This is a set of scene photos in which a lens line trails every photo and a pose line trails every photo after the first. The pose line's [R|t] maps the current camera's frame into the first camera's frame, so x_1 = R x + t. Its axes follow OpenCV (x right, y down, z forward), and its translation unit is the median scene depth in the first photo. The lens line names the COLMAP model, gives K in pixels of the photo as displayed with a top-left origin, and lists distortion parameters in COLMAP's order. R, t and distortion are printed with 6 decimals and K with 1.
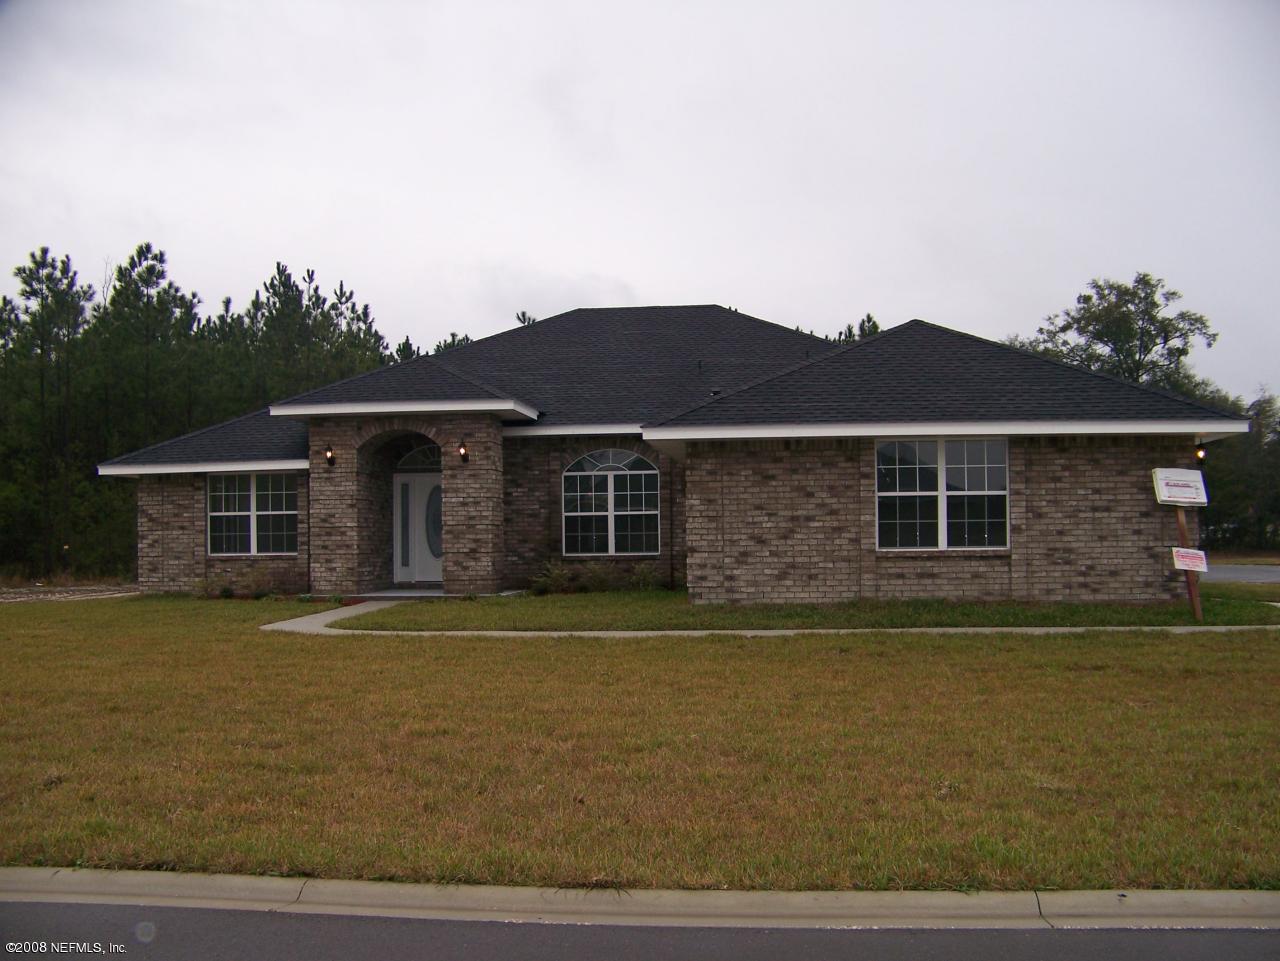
lens RADIAL K [[1394.3, 0, 639.8], [0, 1394.3, 544.4], [0, 0, 1]] dist [-0.279449, 0.397241]
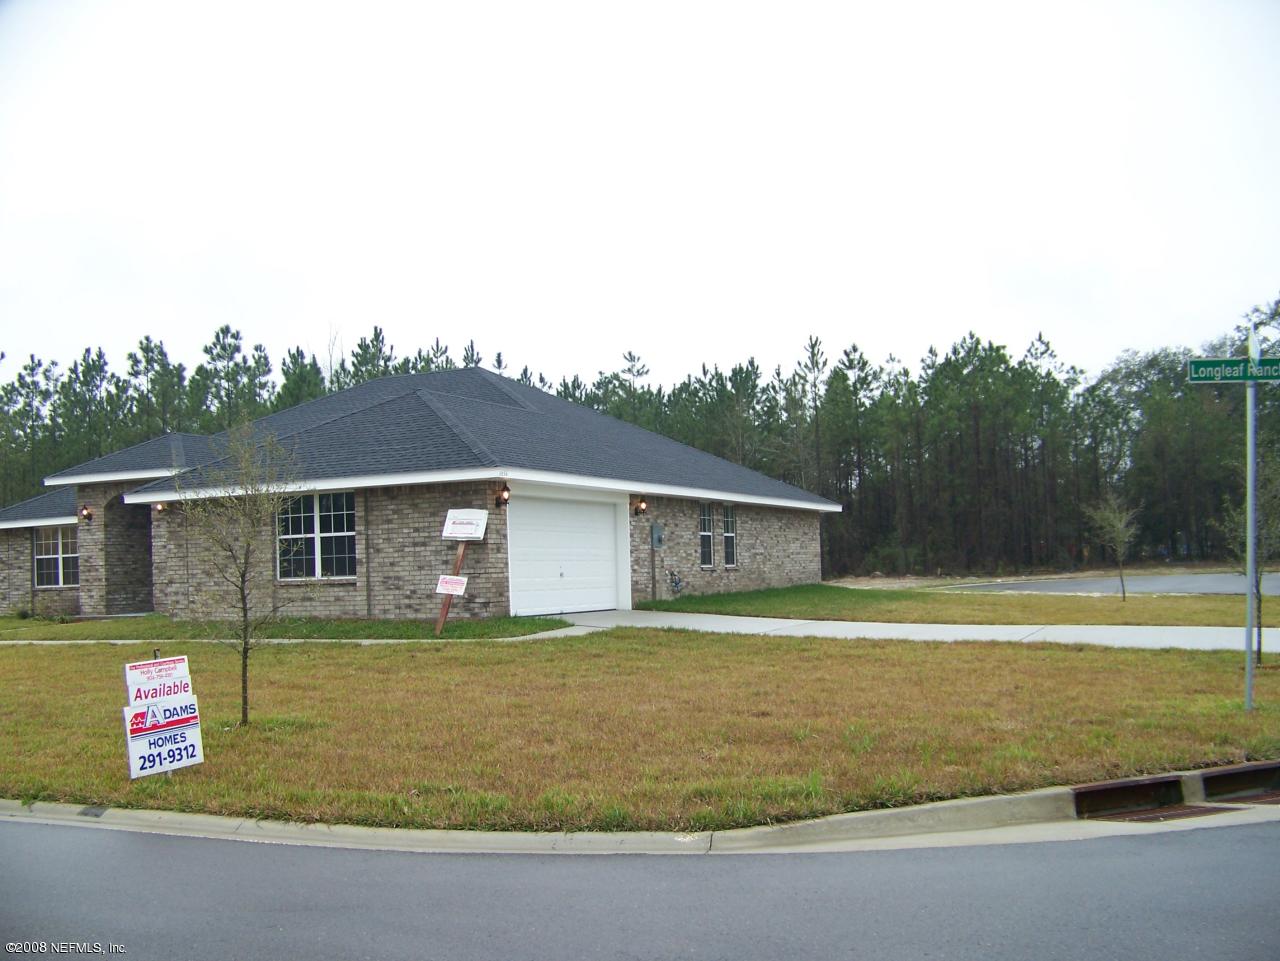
lens RADIAL K [[1394.3, 0, 639.8], [0, 1394.3, 544.4], [0, 0, 1]] dist [-0.279449, 0.397241]
pose [[0.955323, -0.025065, -0.294498, 0.892113], [0.021823, 0.999660, -0.014290, -0.003567], [0.294756, 0.007225, 0.955545, -0.140202]]
